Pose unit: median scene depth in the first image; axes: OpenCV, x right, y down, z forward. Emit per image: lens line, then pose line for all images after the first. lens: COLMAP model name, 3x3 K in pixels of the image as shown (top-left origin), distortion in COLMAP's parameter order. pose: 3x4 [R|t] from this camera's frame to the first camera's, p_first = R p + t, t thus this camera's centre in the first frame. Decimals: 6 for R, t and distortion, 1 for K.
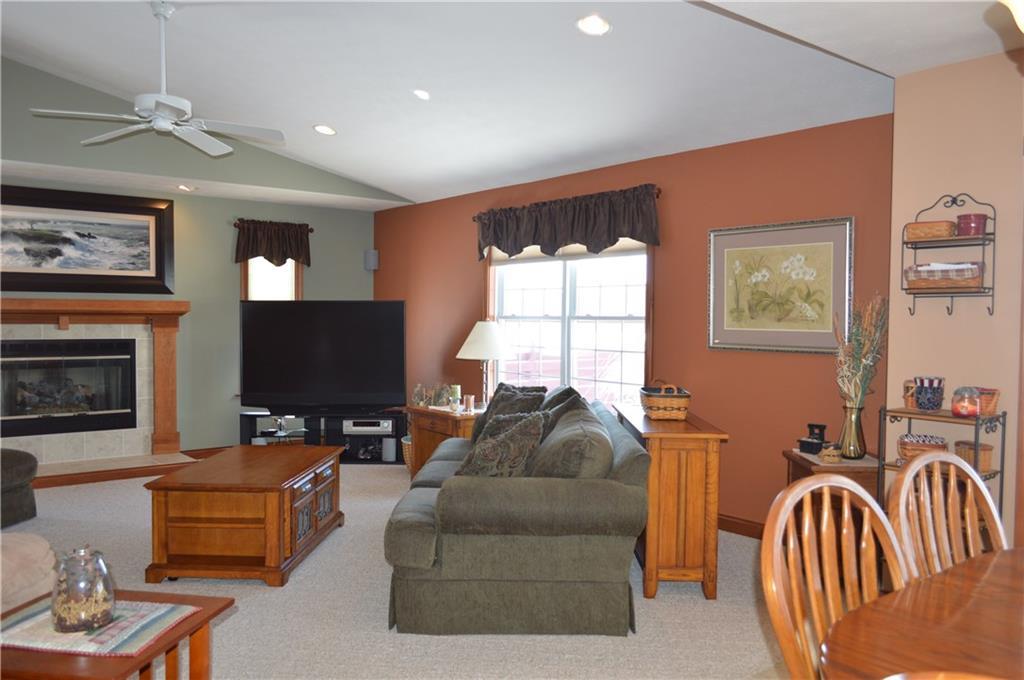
lens RADIAL K [[824.7, 0, 509.4], [0, 824.7, 339.5], [0, 0, 1]] dist [0.001493, 0.000165]
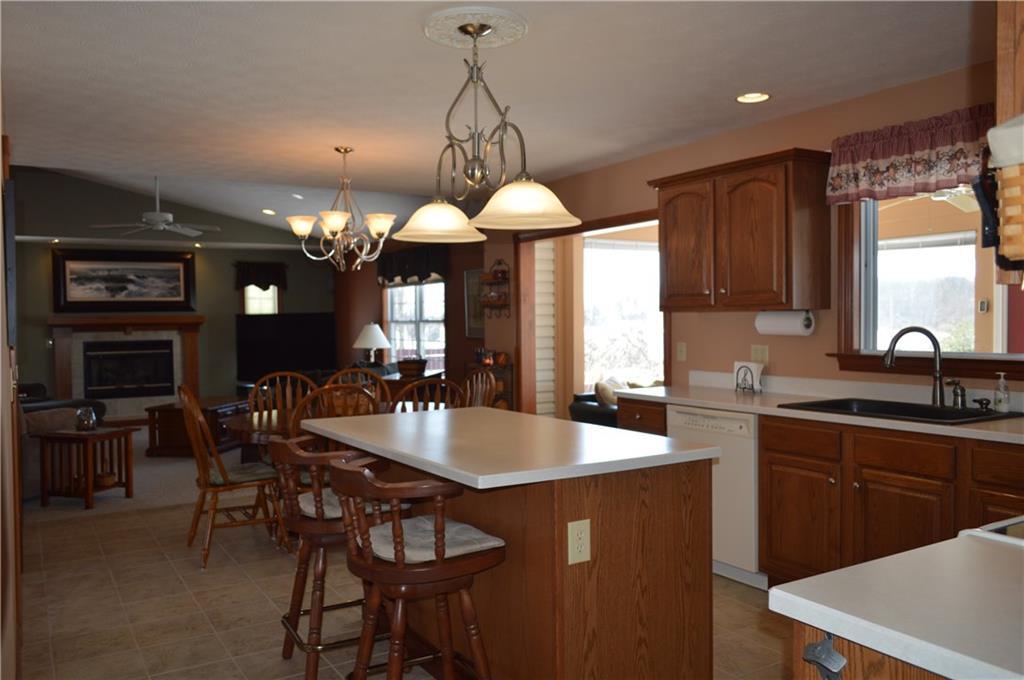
lens RADIAL K [[824.7, 0, 507.4], [0, 824.7, 340.9], [0, 0, 1]] dist [0.001493, 0.000165]
pose [[0.991343, -0.018093, -0.130041, 0.415698], [0.018026, 0.999836, -0.001693, 0.016356], [0.130051, -0.000666, 0.991507, -0.526340]]
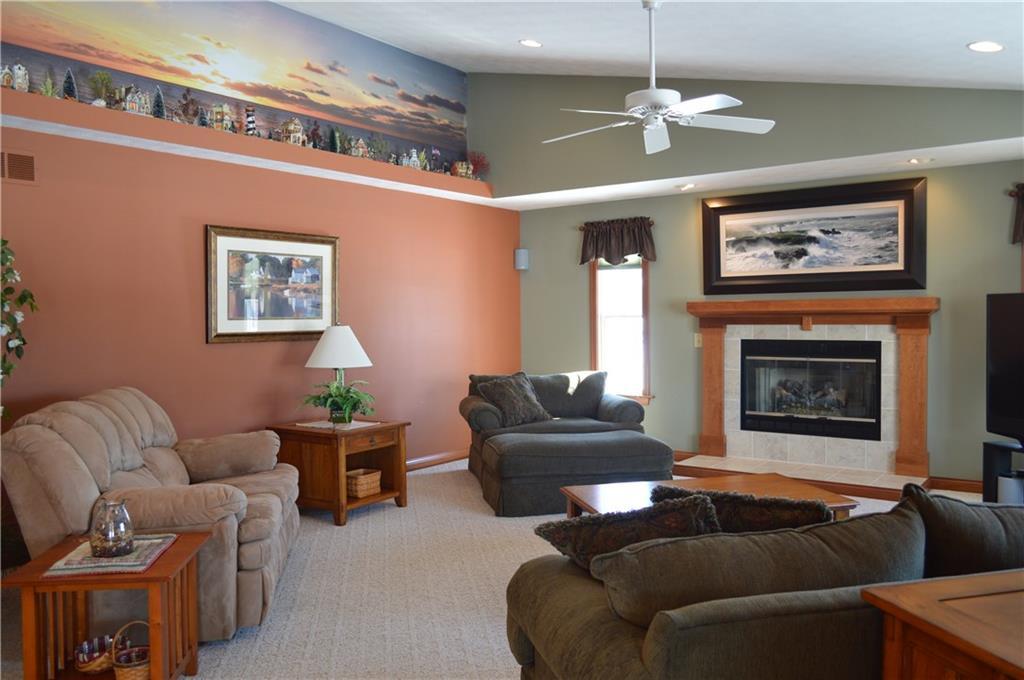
lens RADIAL K [[824.7, 0, 505.5], [0, 824.7, 337.9], [0, 0, 1]] dist [0.001493, 0.000165]
pose [[0.253692, 0.023530, -0.966999, 0.314625], [-0.010016, 0.999714, 0.021698, -0.020305], [0.967233, 0.004181, 0.253856, 0.393034]]
